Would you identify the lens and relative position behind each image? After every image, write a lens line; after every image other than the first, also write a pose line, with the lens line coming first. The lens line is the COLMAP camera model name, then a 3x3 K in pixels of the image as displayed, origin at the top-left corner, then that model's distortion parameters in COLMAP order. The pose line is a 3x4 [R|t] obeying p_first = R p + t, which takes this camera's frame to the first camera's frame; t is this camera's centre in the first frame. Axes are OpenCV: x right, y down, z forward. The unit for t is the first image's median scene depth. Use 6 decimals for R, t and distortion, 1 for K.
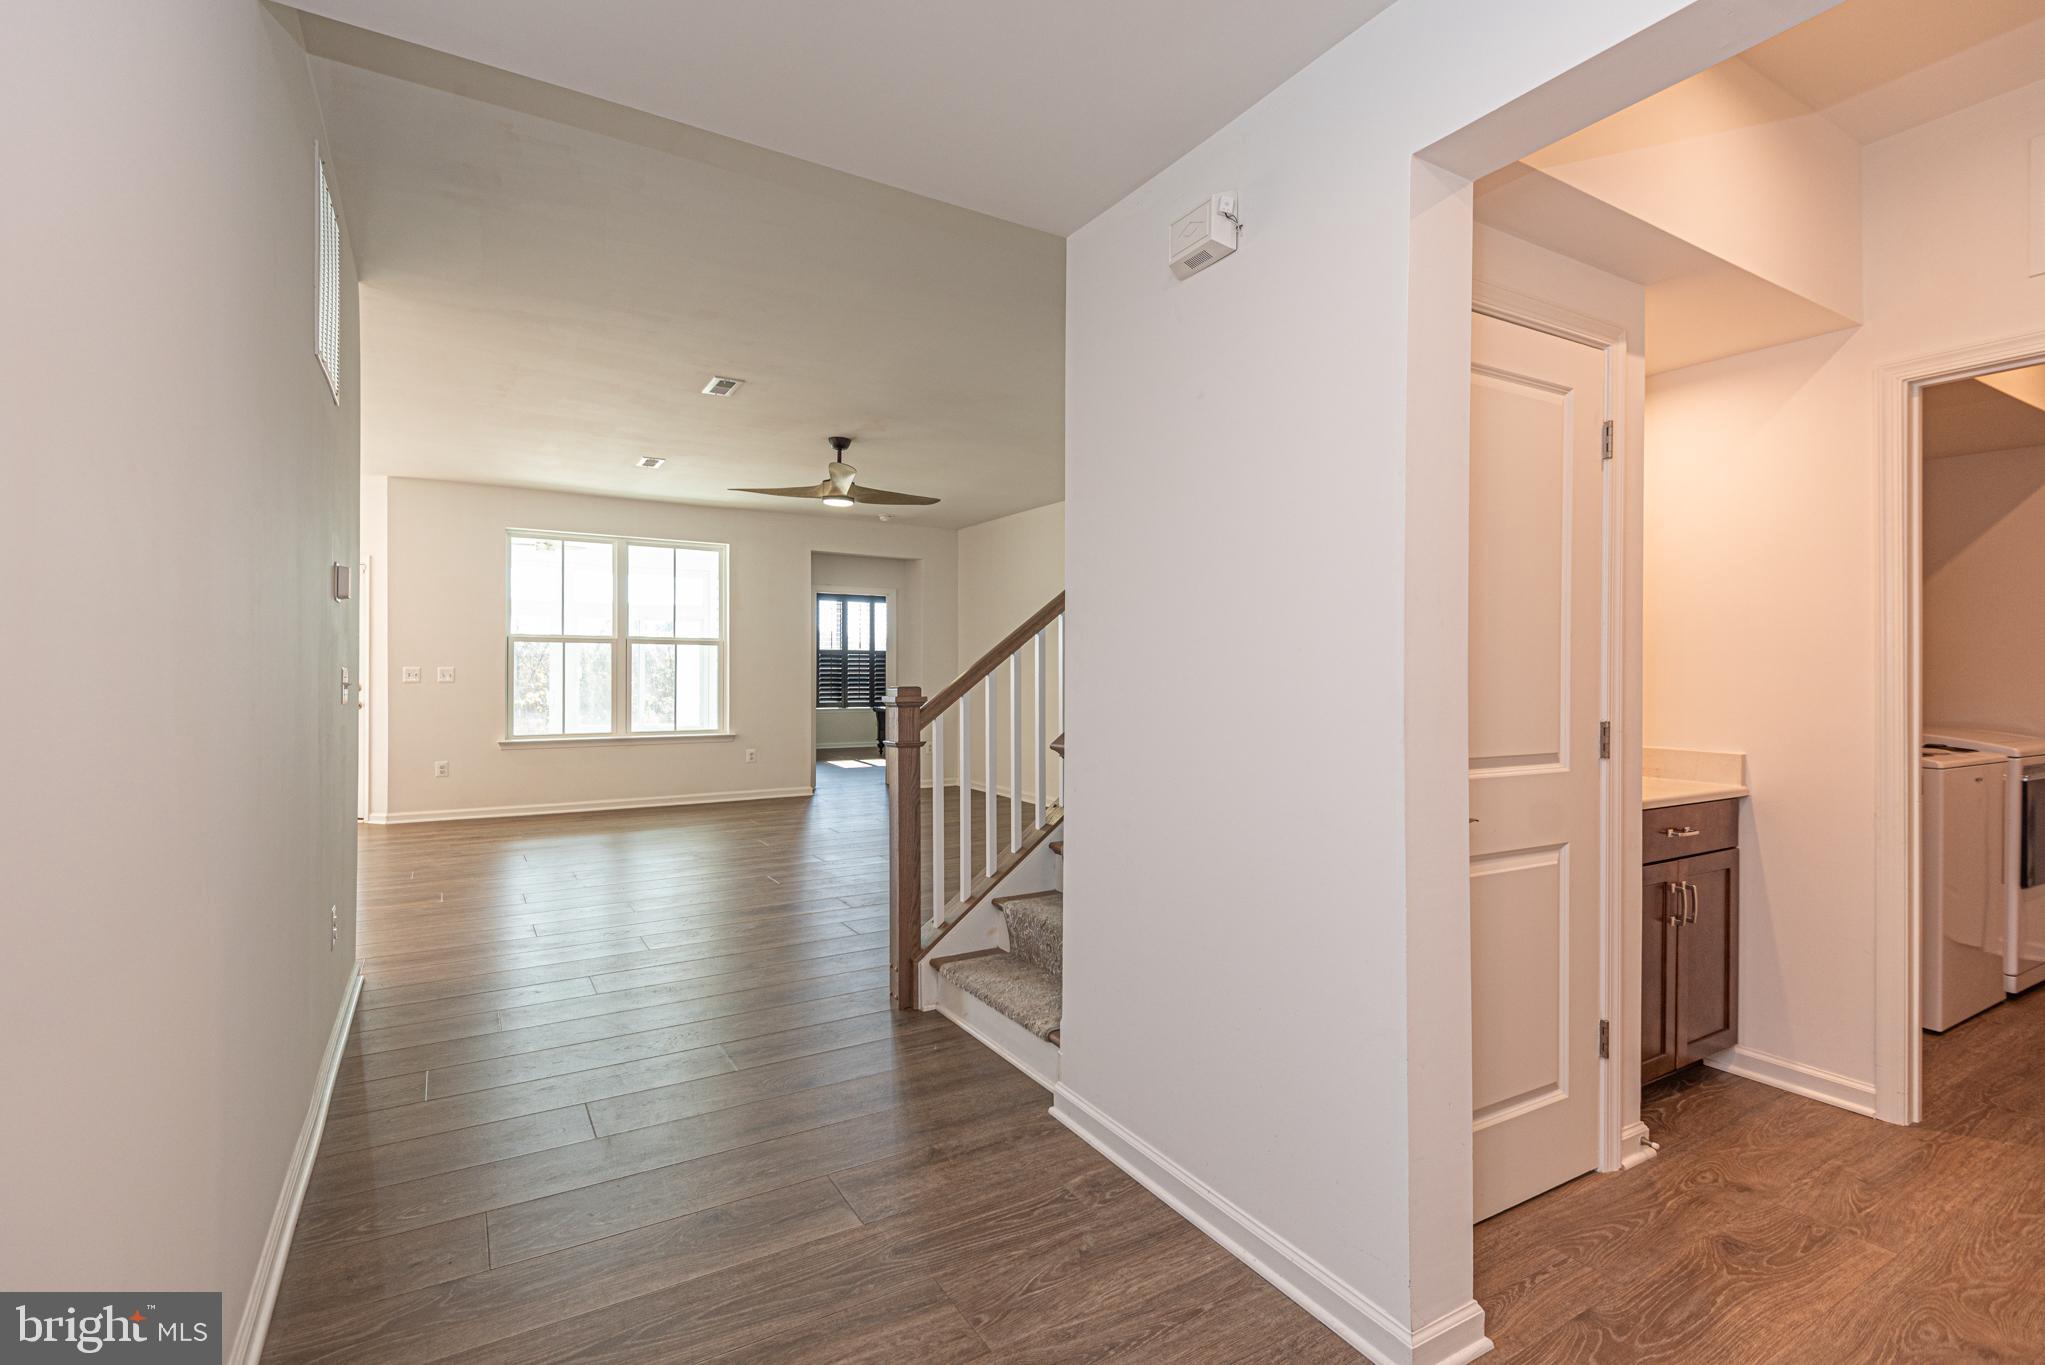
lens RADIAL K [[937.7, 0, 1028.2], [0, 937.7, 671.4], [0, 0, 1]] dist [0.012770, -0.001981]
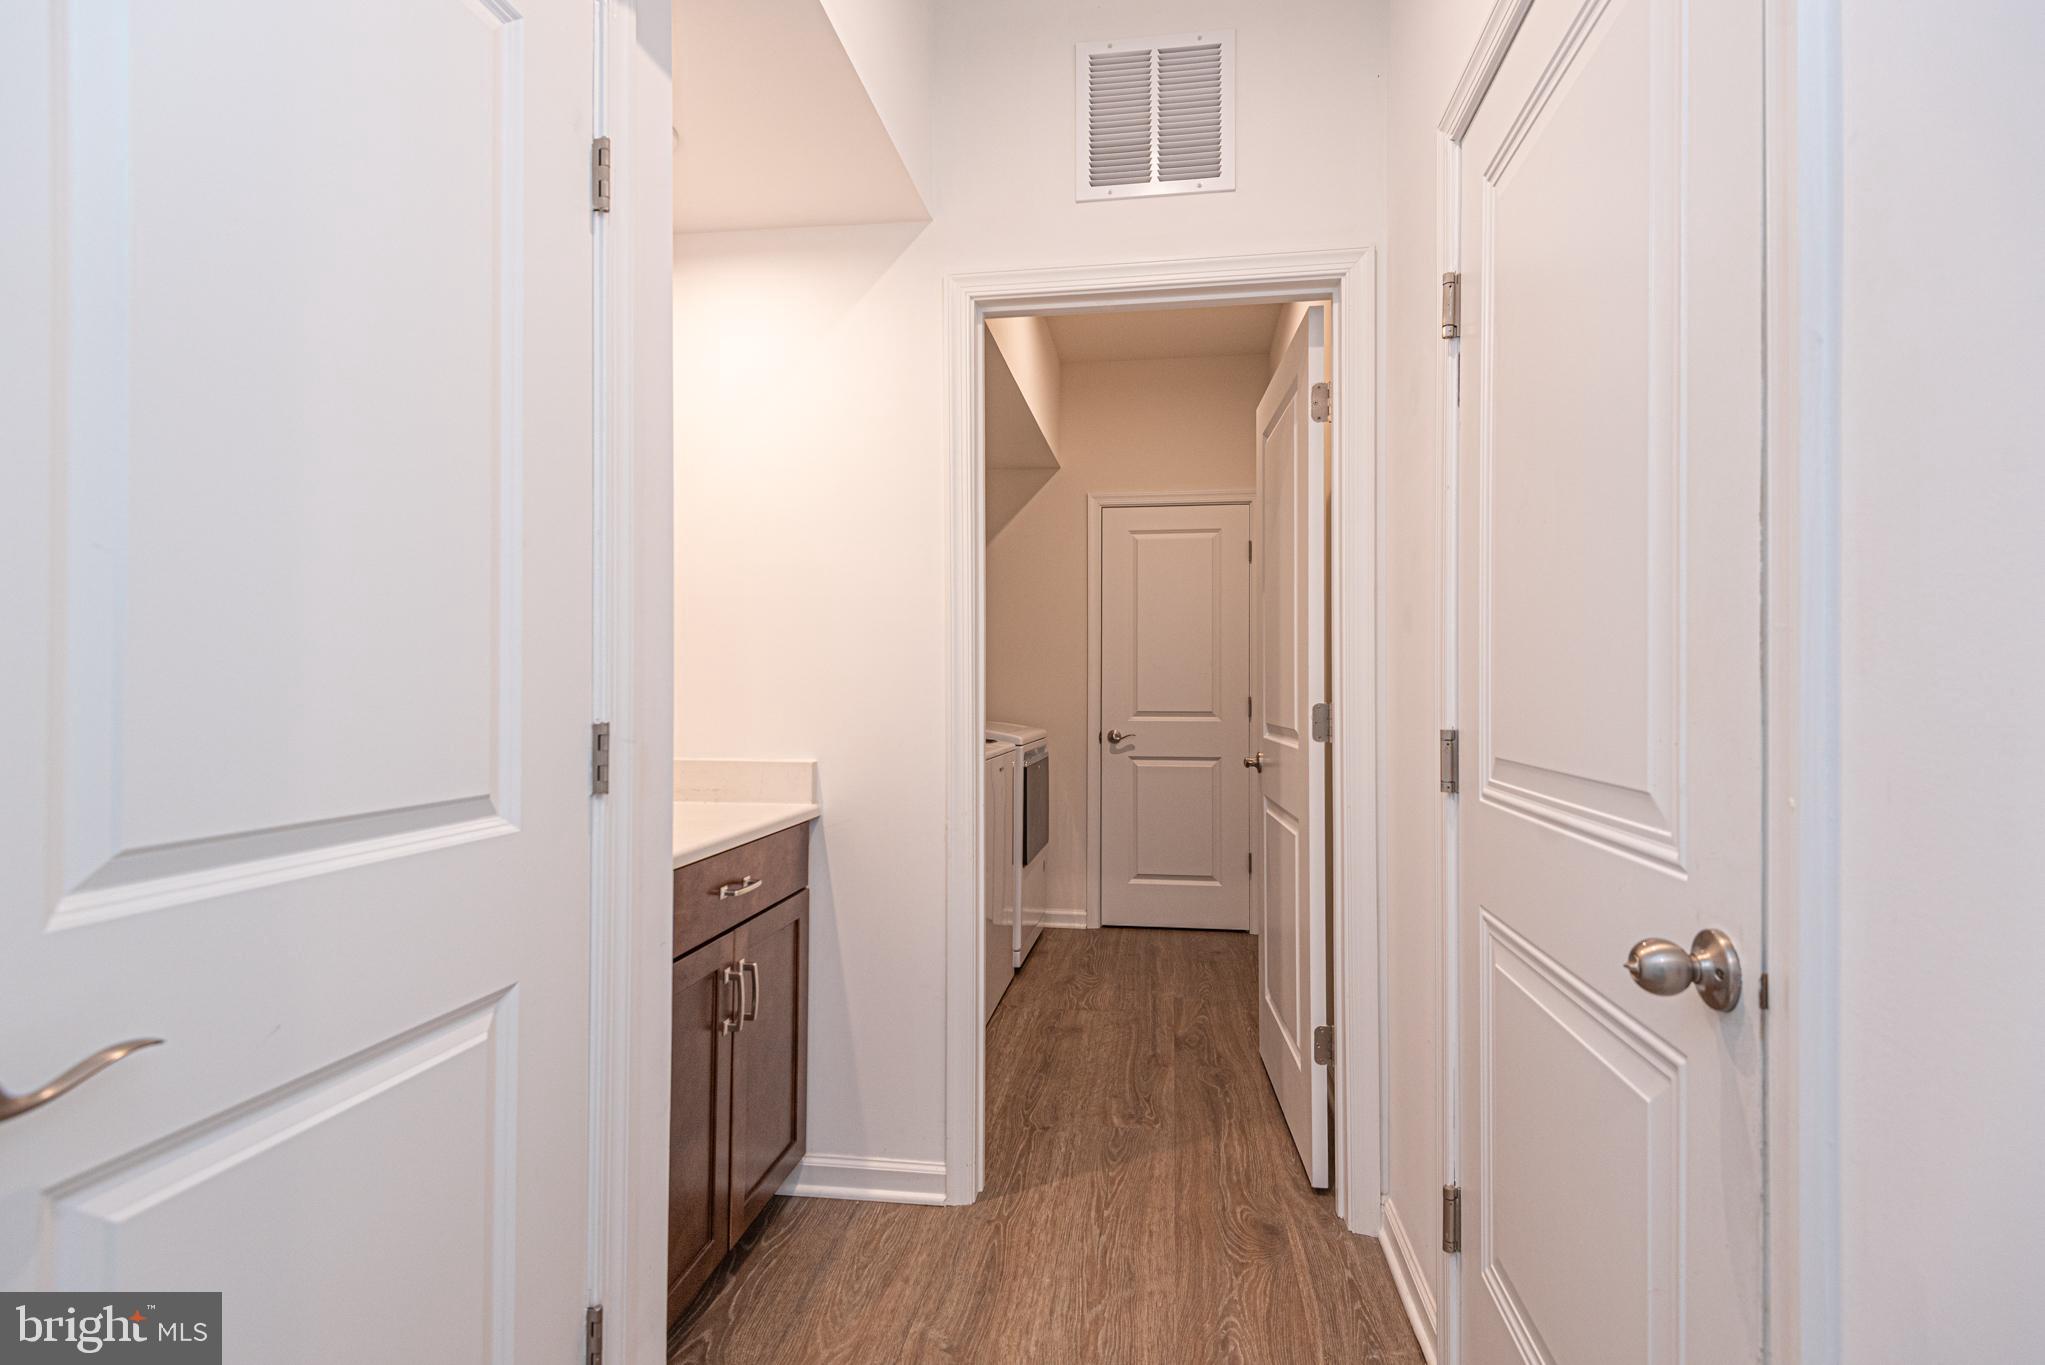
lens RADIAL K [[937.7, 0, 1040.3], [0, 937.7, 692.8], [0, 0, 1]] dist [0.012770, -0.001981]
pose [[0.631244, -0.007144, 0.775551, 0.305361], [-0.002136, 0.999938, 0.010950, 0.026424], [-0.775581, -0.008569, 0.631189, 0.406847]]
